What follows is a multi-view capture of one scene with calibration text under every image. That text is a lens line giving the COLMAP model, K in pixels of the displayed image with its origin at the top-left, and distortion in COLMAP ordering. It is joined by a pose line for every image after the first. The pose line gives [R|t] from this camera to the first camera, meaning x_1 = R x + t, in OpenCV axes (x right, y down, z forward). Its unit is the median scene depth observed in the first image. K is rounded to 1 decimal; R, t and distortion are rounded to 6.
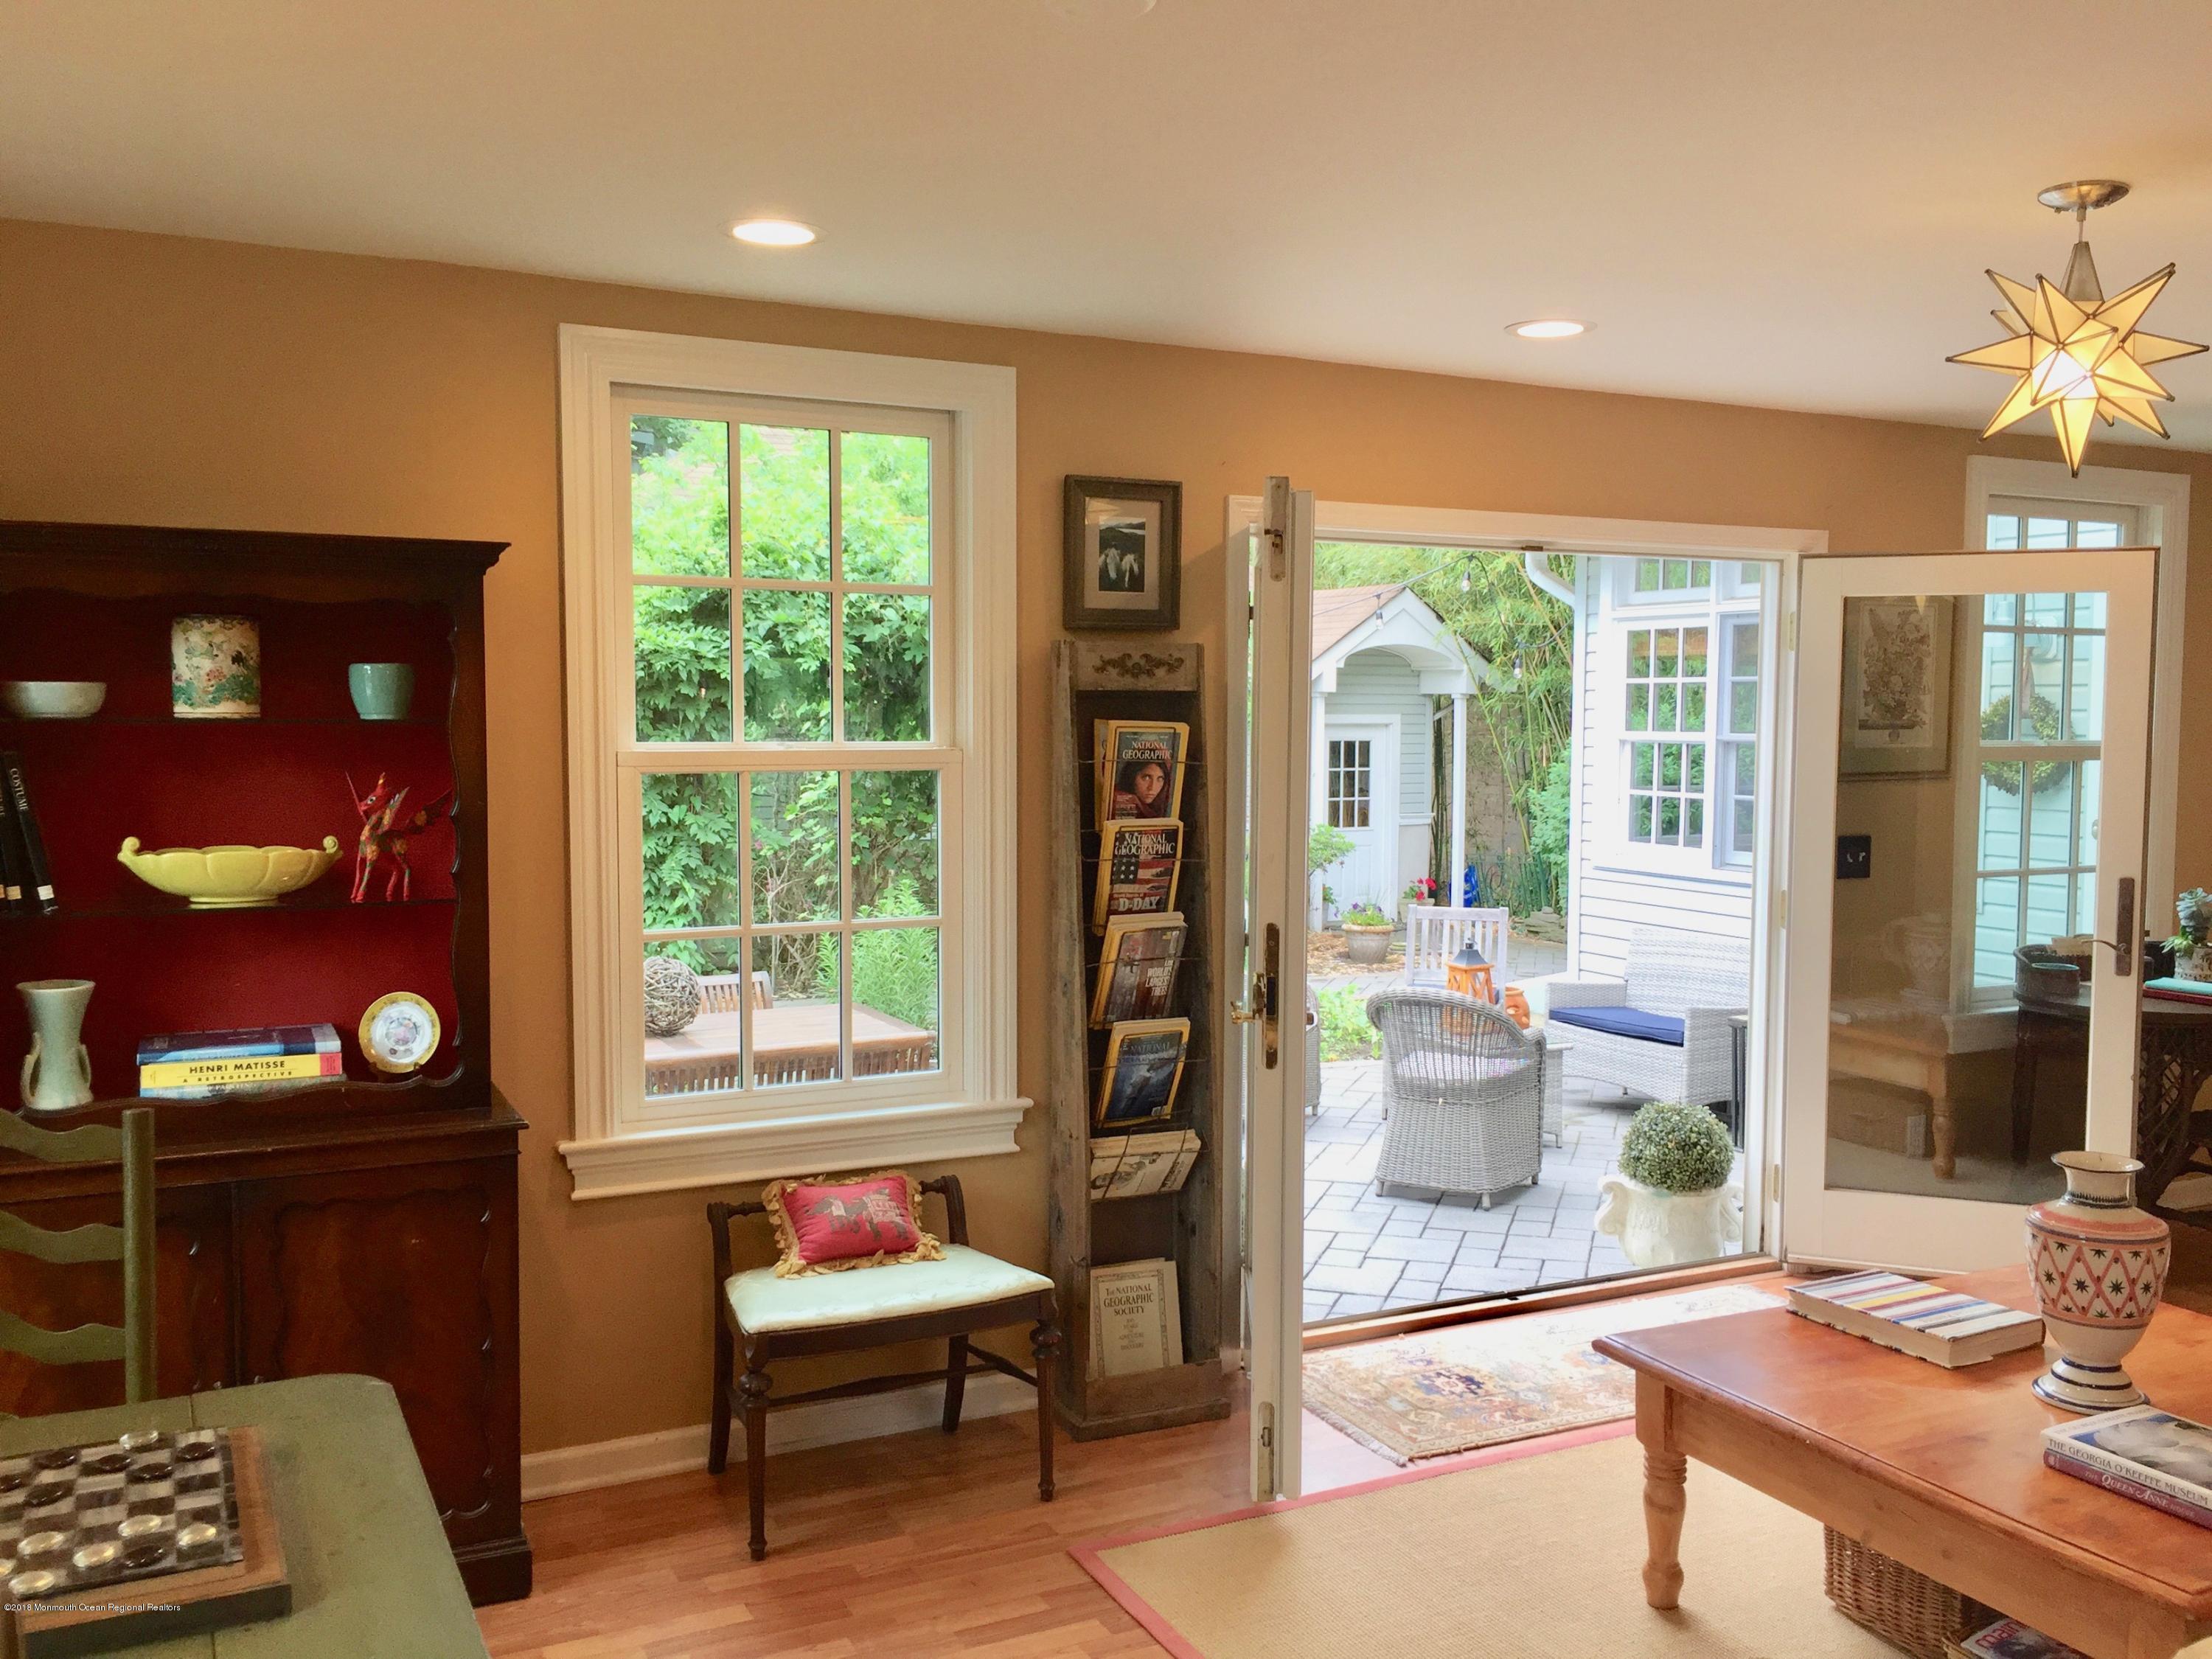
lens RADIAL K [[1867.2, 0, 1057.3], [0, 1867.2, 831.2], [0, 0, 1]] dist [0.031587, -0.006955]
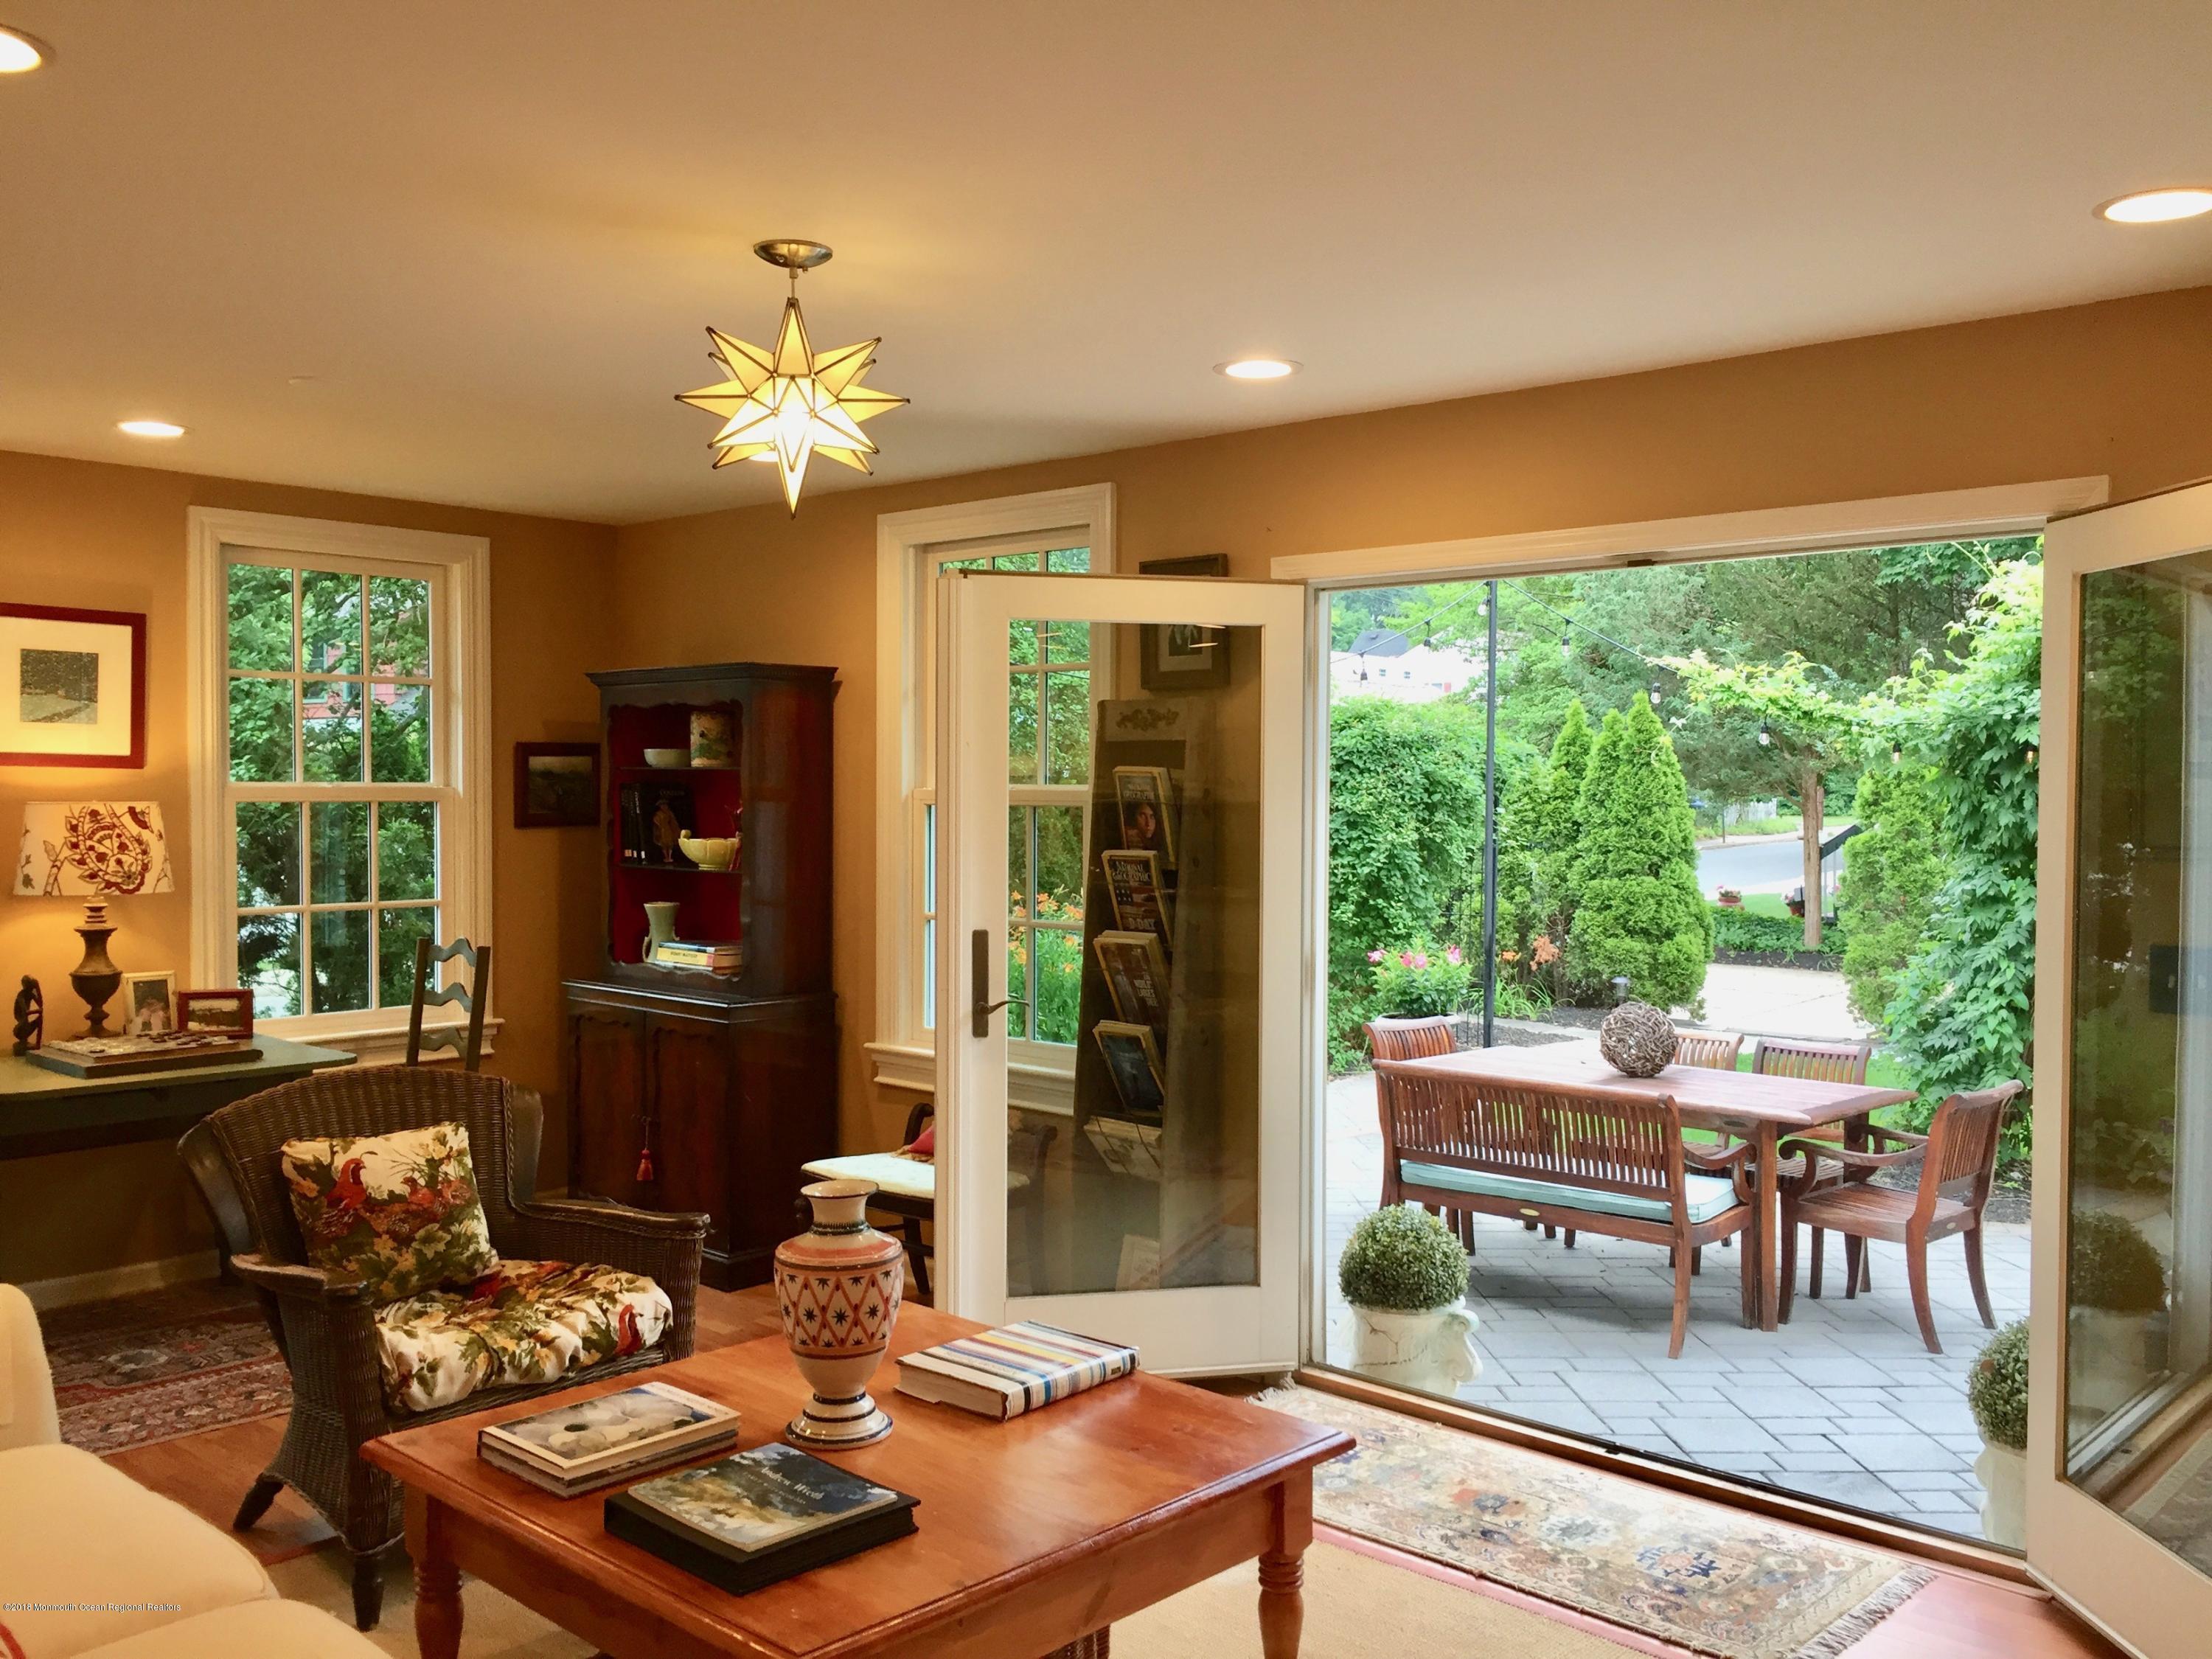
lens RADIAL K [[1878.6, 0, 1106.0], [0, 1878.6, 829.5], [0, 0, 1]] dist [-0.002113, -0.003947]
pose [[0.358728, 0.021493, -0.933195, 1.130961], [-0.064238, 0.997933, -0.001710, -0.016649], [0.931229, 0.060560, 0.359368, 0.560398]]
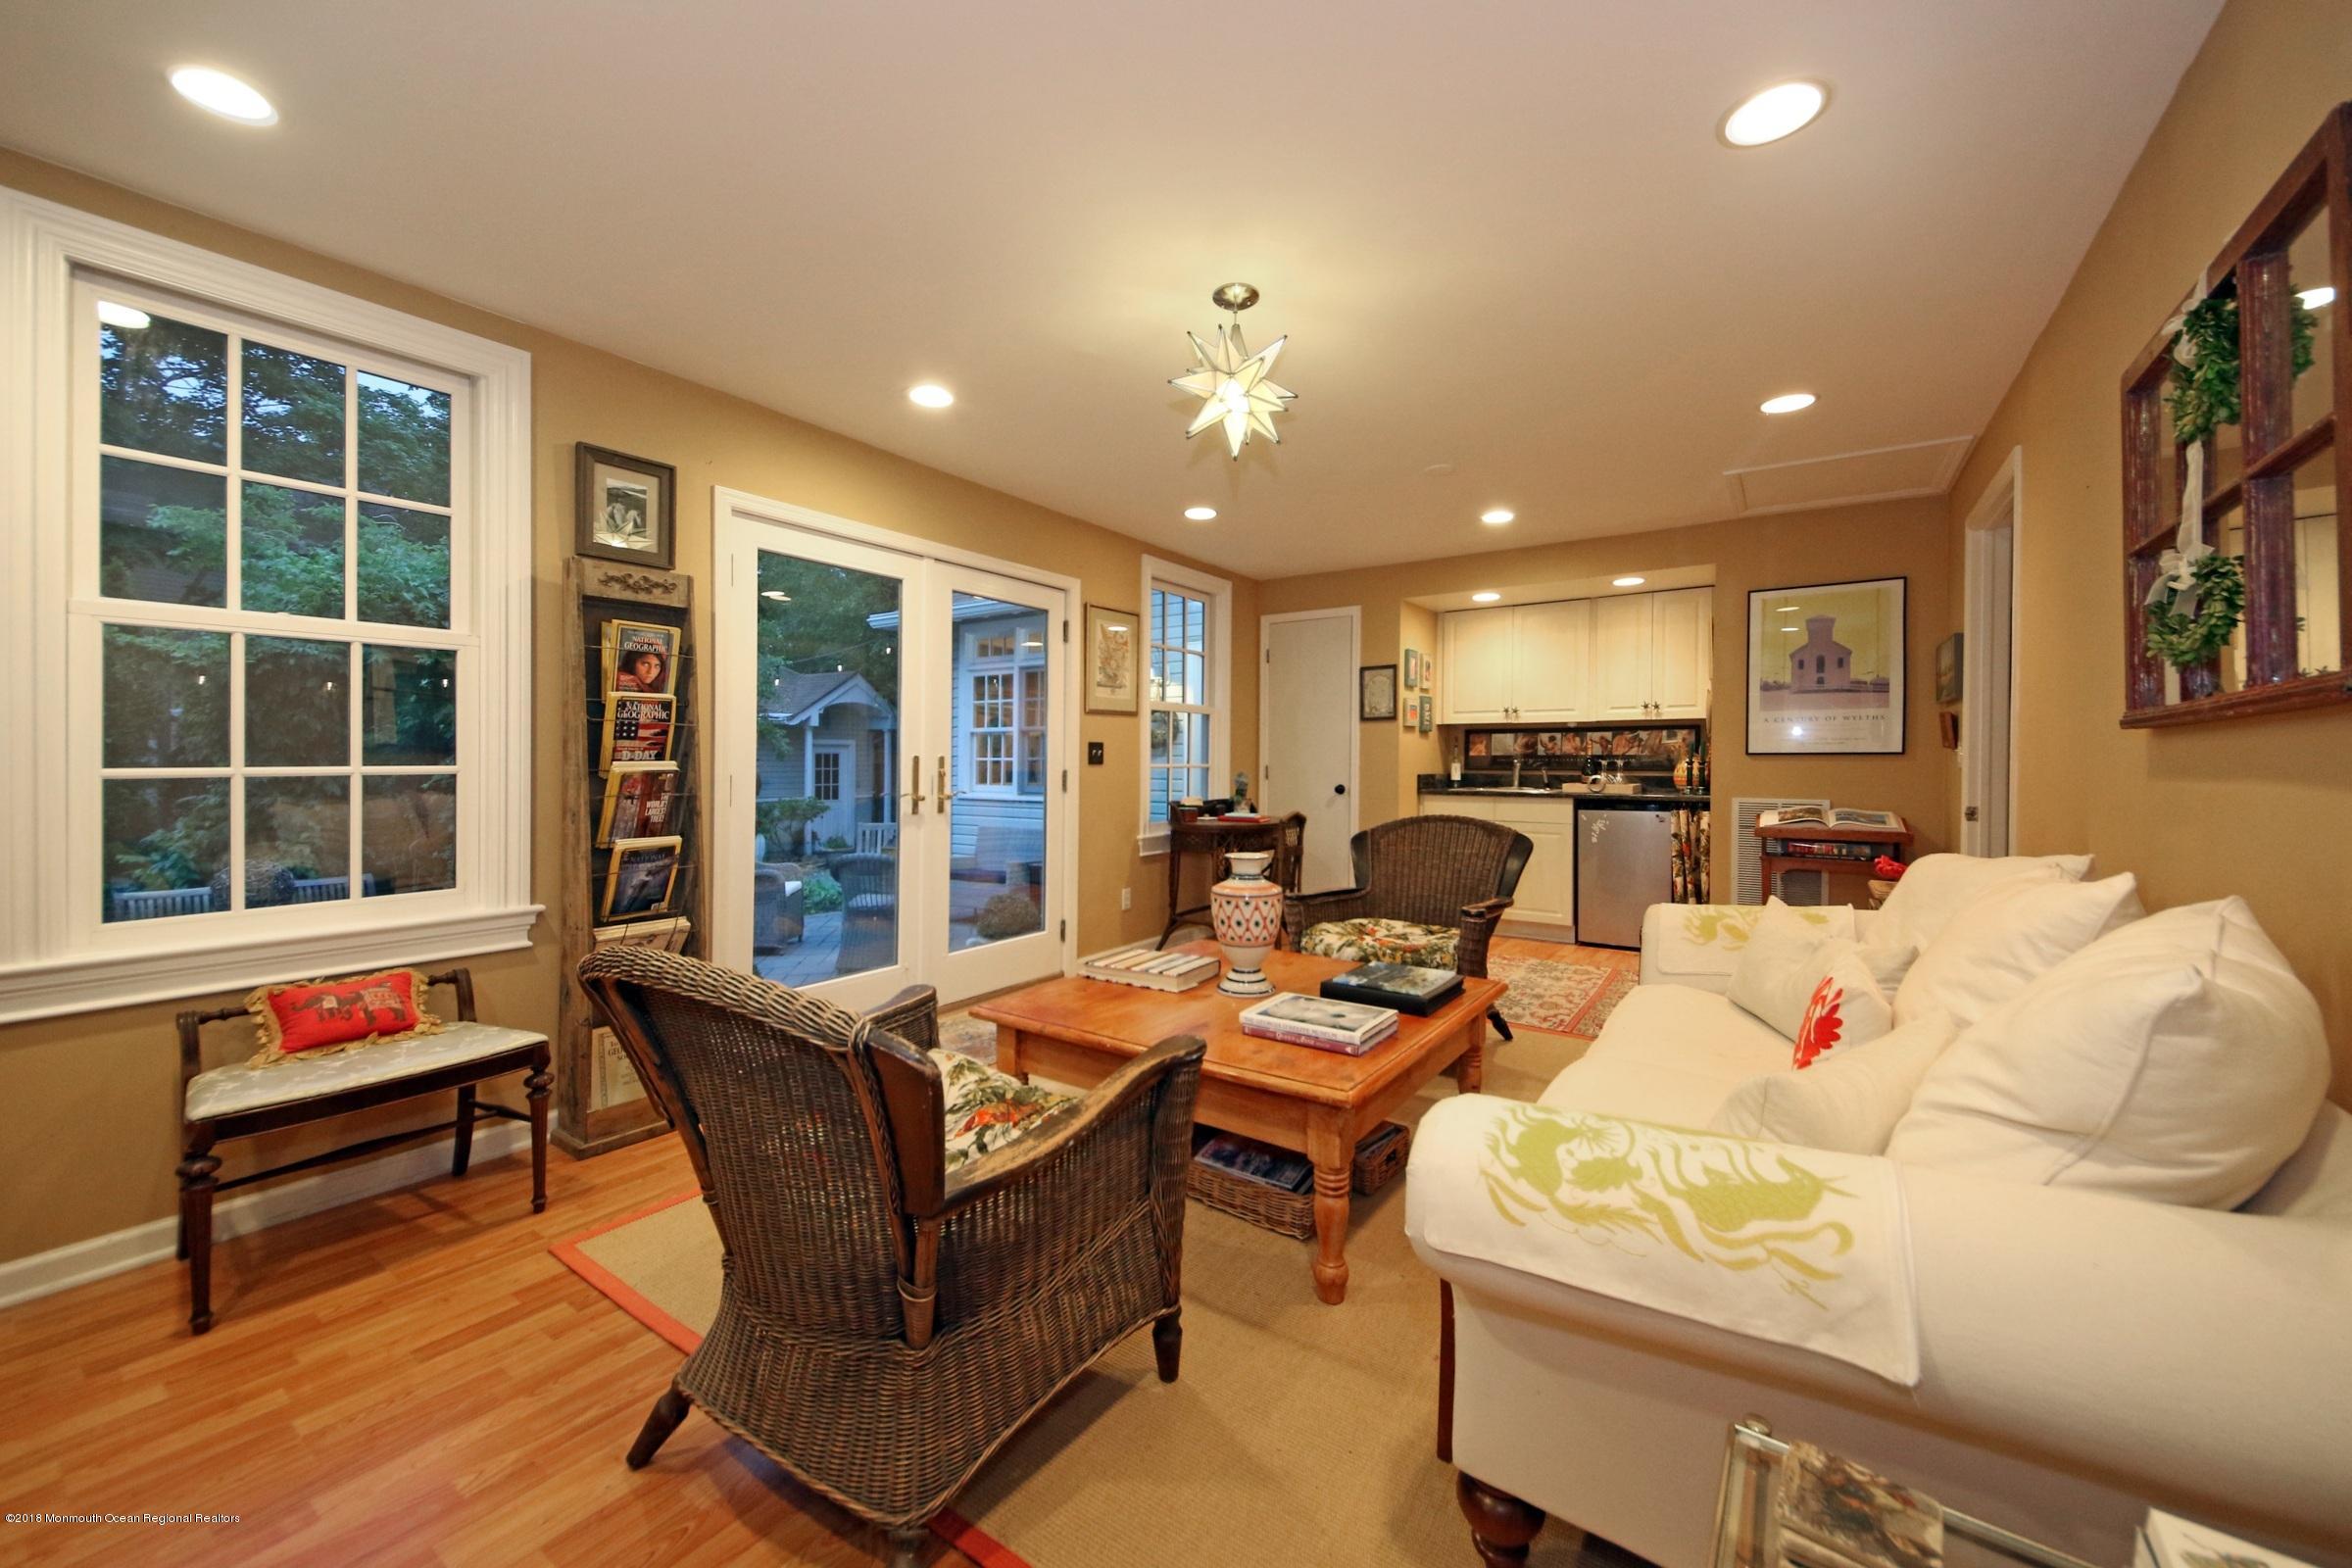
lens RADIAL K [[913.6, 0, 1180.0], [0, 913.6, 757.2], [0, 0, 1]] dist [0.031855, -0.014444]
pose [[0.868181, 0.004293, 0.496228, 0.053107], [0.024946, 0.998321, -0.052281, 0.086831], [-0.495619, 0.057769, 0.866616, 0.208417]]
